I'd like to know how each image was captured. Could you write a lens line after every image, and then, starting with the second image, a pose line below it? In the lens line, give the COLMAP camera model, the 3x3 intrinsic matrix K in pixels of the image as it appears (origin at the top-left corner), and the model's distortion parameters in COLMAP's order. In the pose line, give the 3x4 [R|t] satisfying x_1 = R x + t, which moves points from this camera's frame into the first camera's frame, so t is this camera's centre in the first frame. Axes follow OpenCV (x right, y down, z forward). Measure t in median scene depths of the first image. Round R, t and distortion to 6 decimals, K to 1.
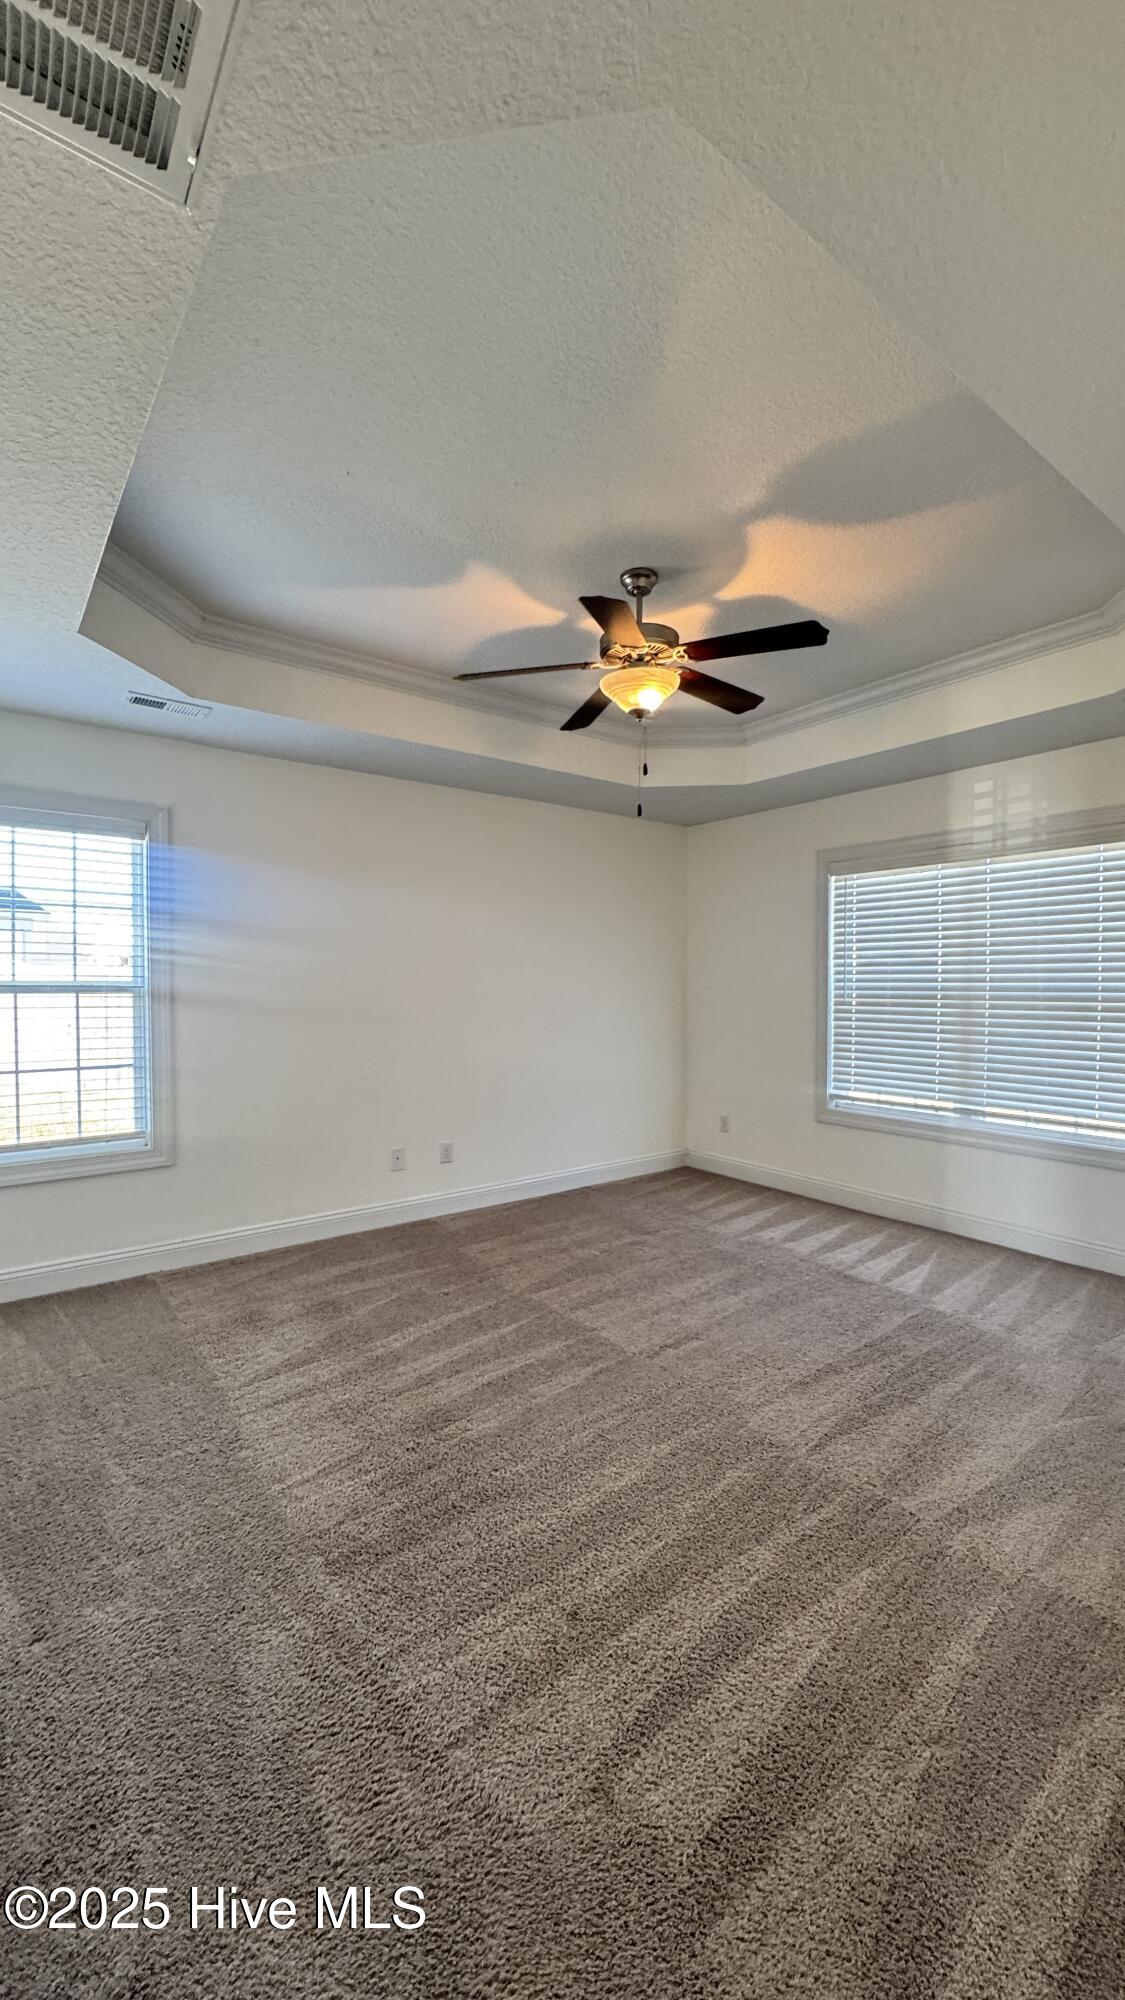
lens RADIAL K [[797.7, 0, 558.5], [0, 797.7, 1005.7], [0, 0, 1]] dist [-0.006737, -0.000203]
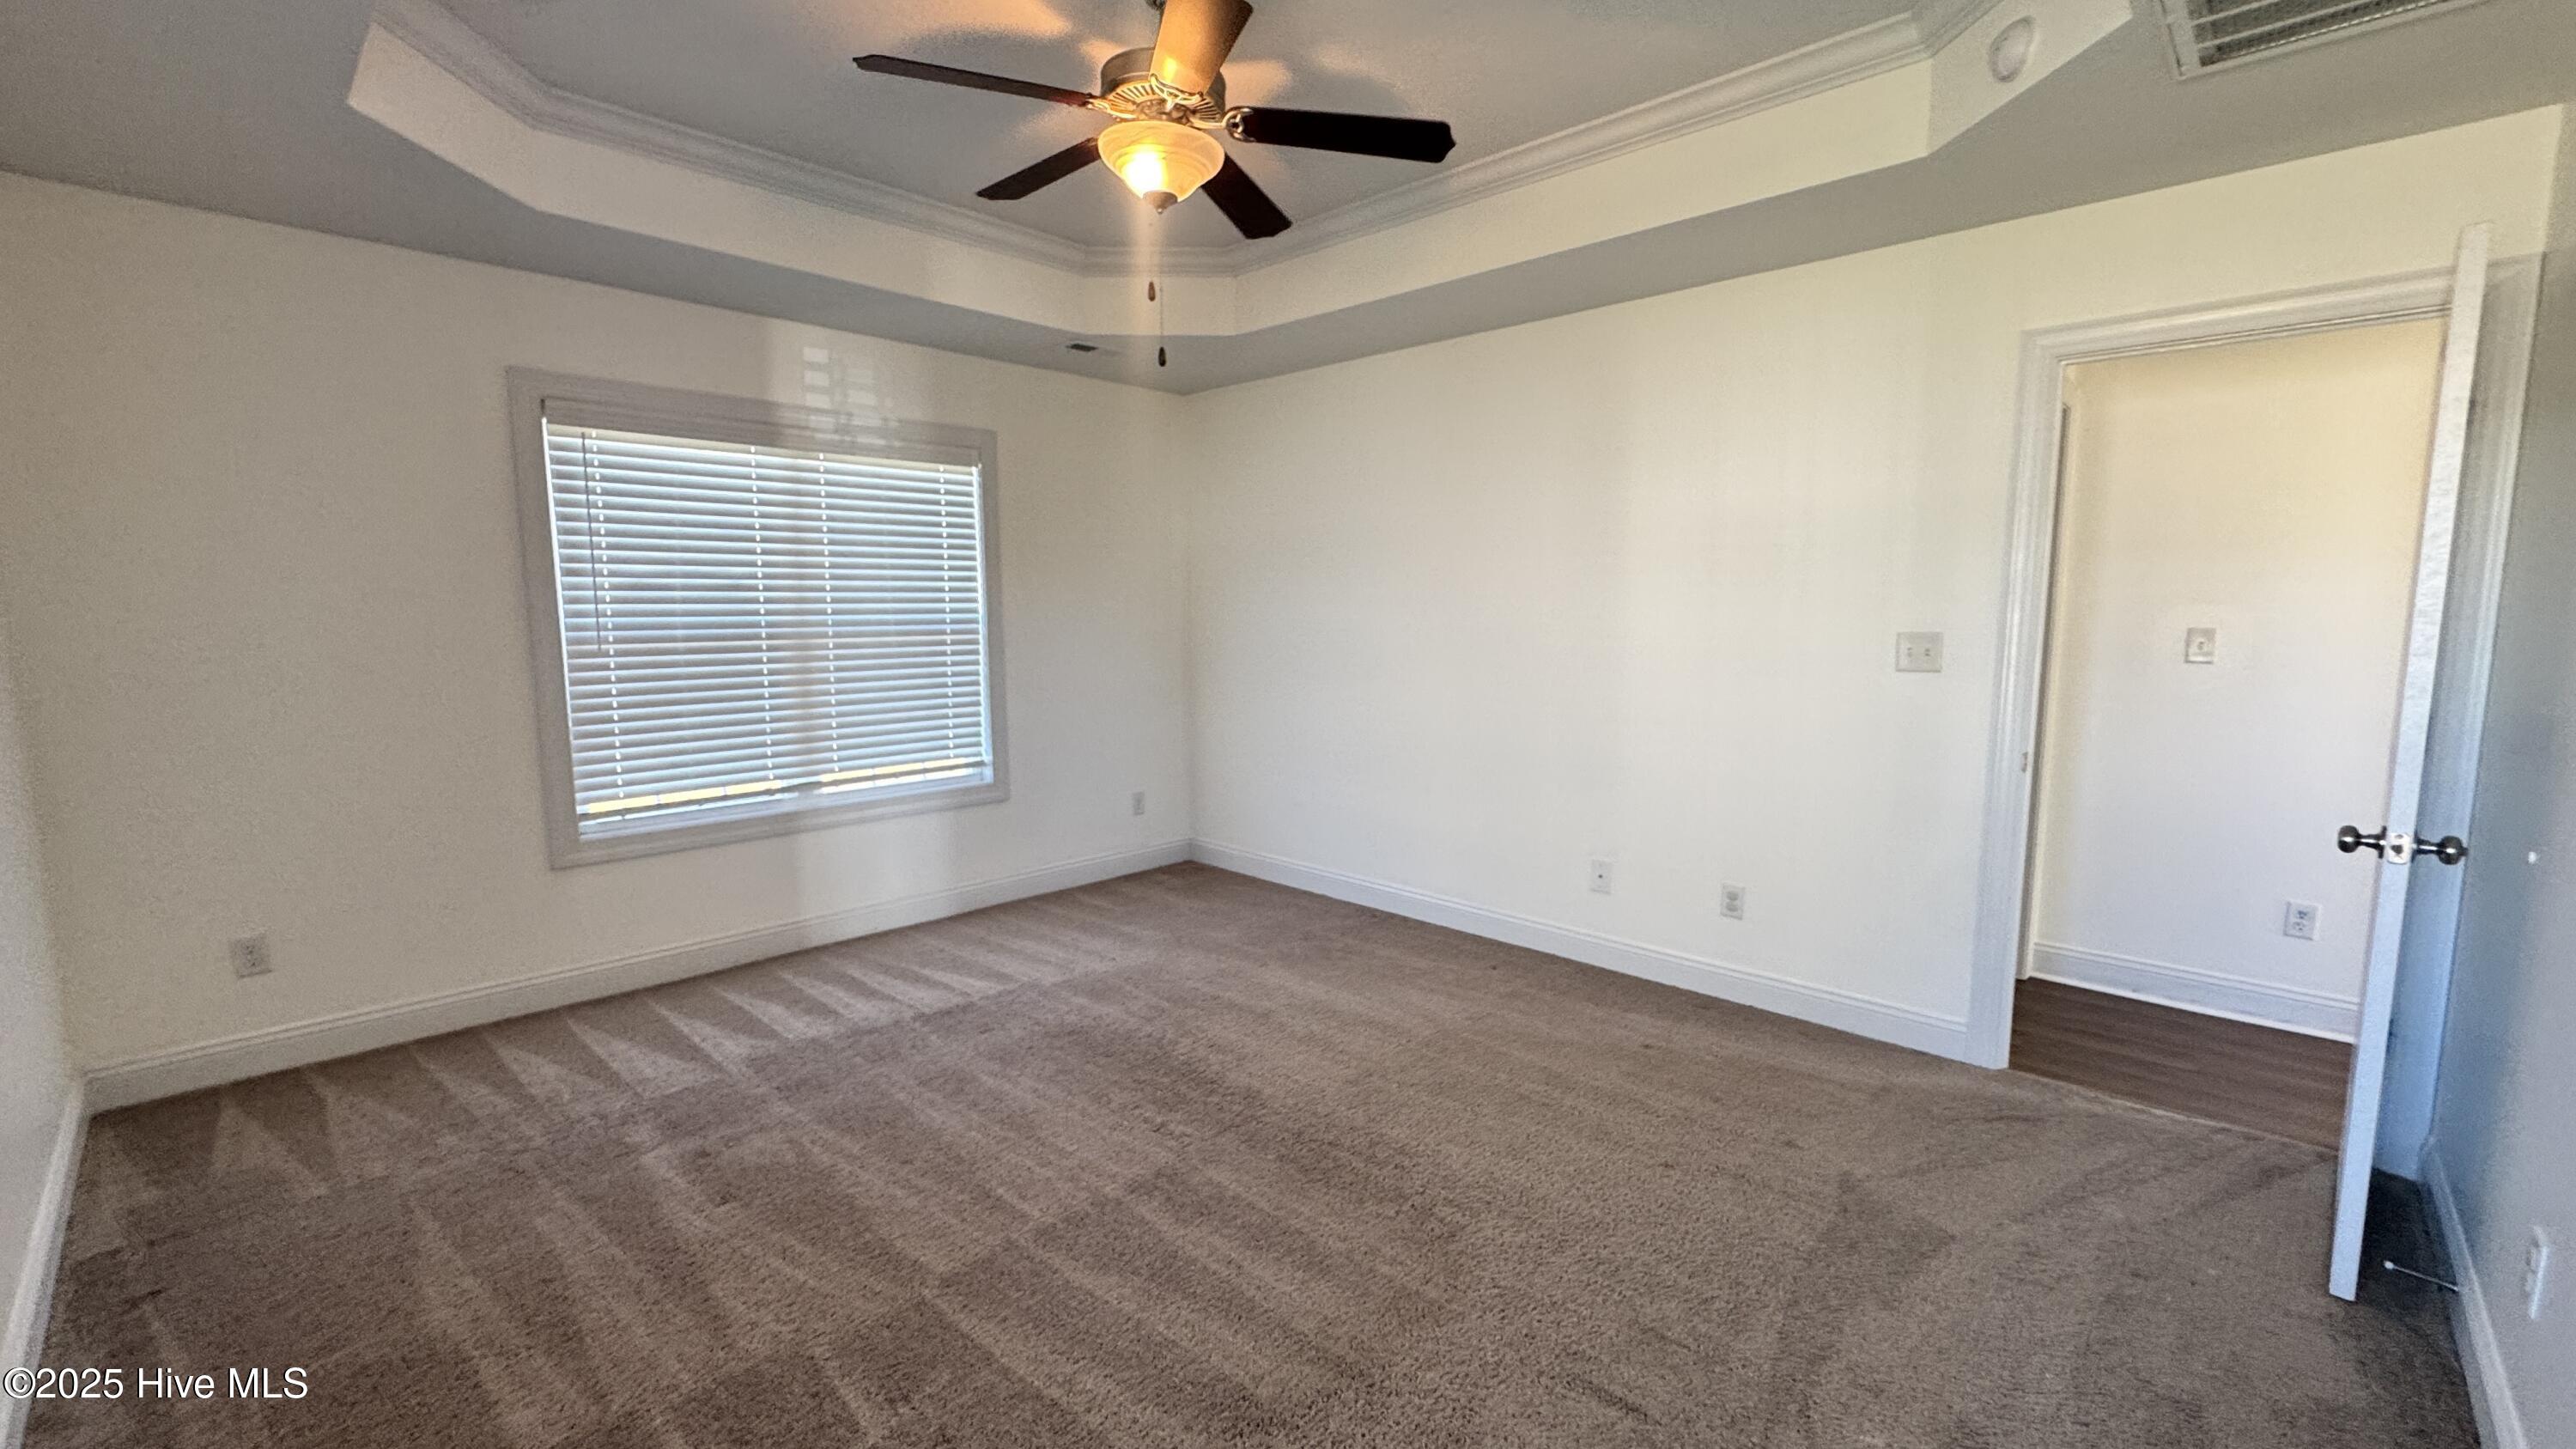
lens RADIAL K [[1027.6, 0, 1294.9], [0, 1027.6, 728.6], [0, 0, 1]] dist [-0.006737, -0.000203]
pose [[-0.153097, -0.115031, 0.981493, -0.526453], [0.033112, 0.992047, 0.121433, -0.025710], [-0.987656, 0.051090, -0.148070, 0.701244]]
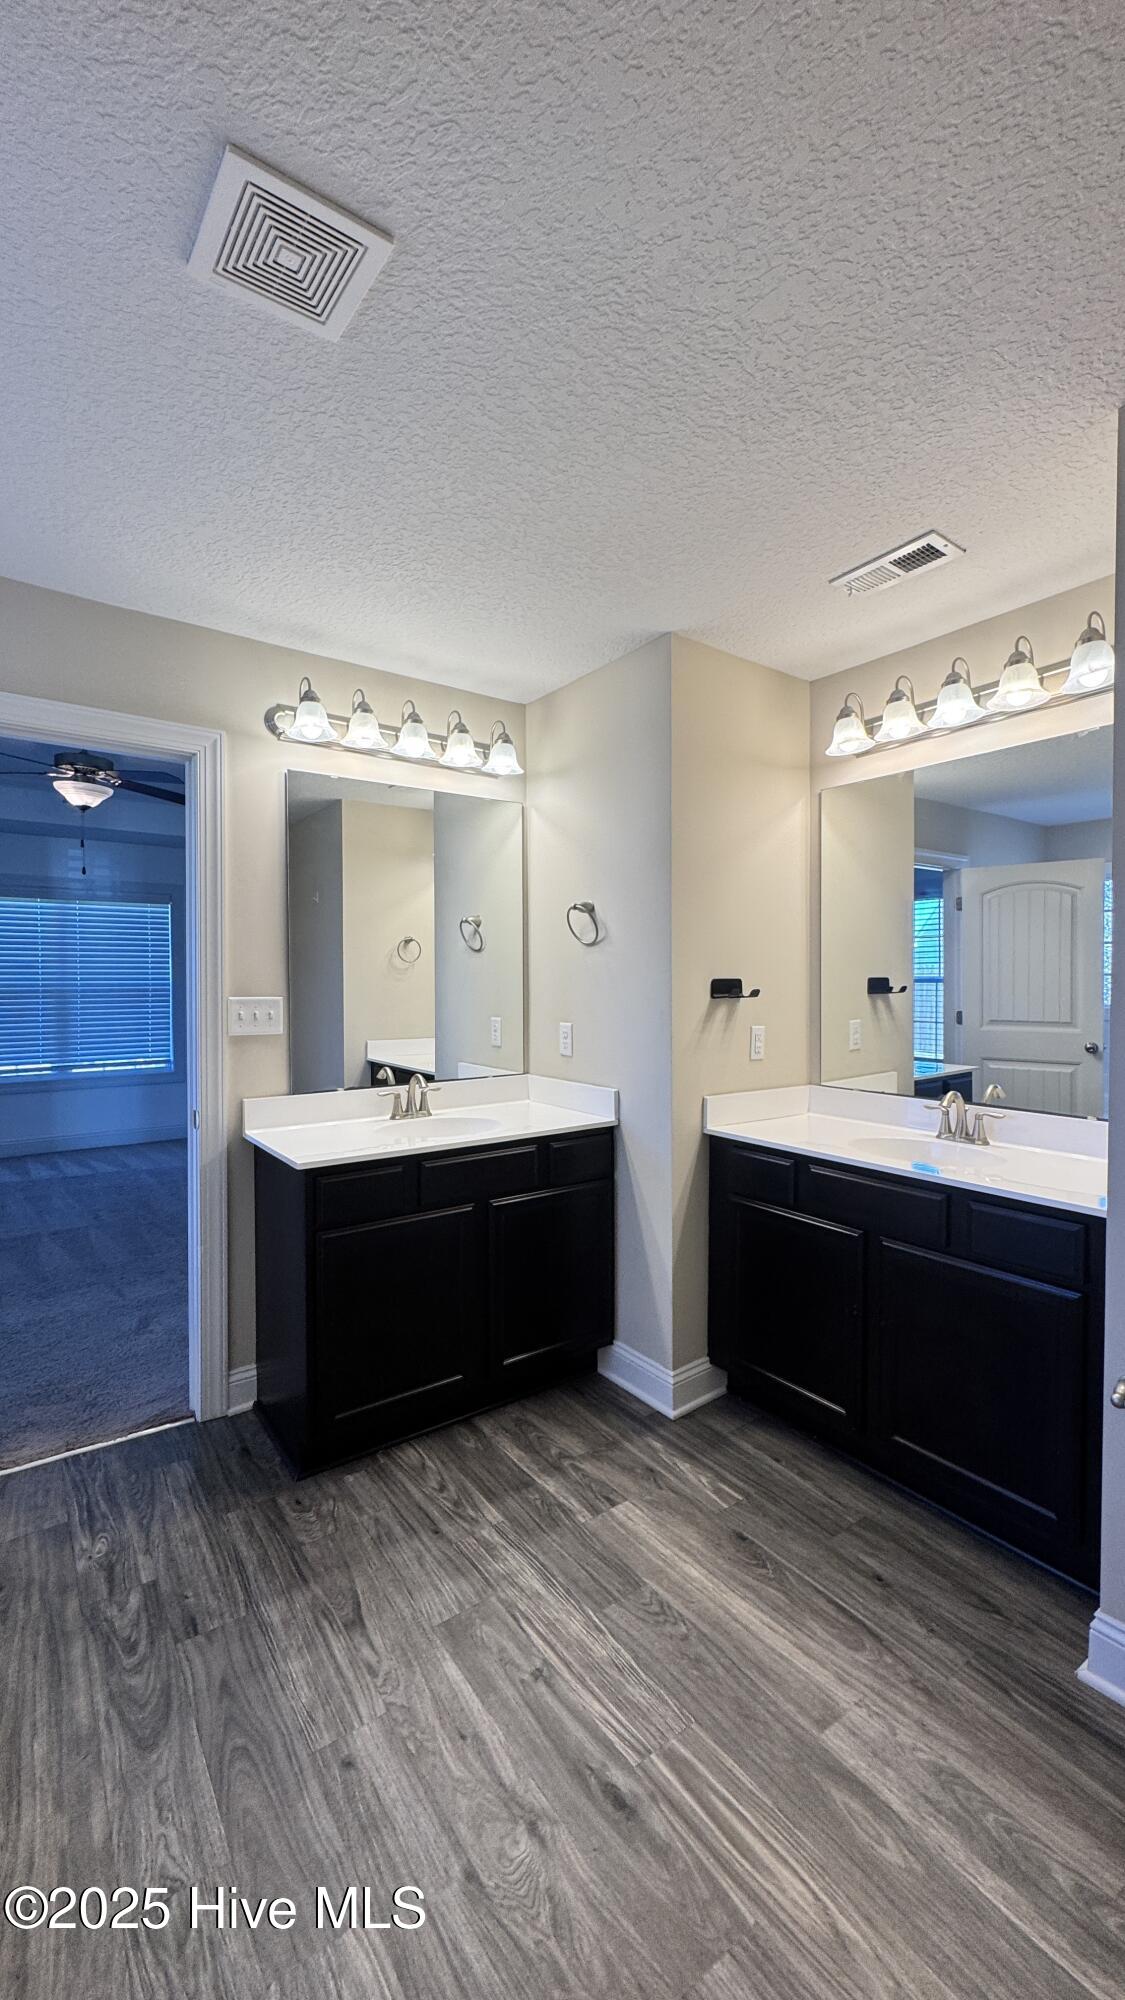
lens RADIAL K [[797.7, 0, 570.8], [0, 797.7, 1004.9], [0, 0, 1]] dist [-0.006737, -0.000203]
pose [[0.019198, -0.034006, 0.999237, -0.968374], [0.031130, 0.998957, 0.033399, -0.005081], [-0.999331, 0.030465, 0.020237, 0.026471]]
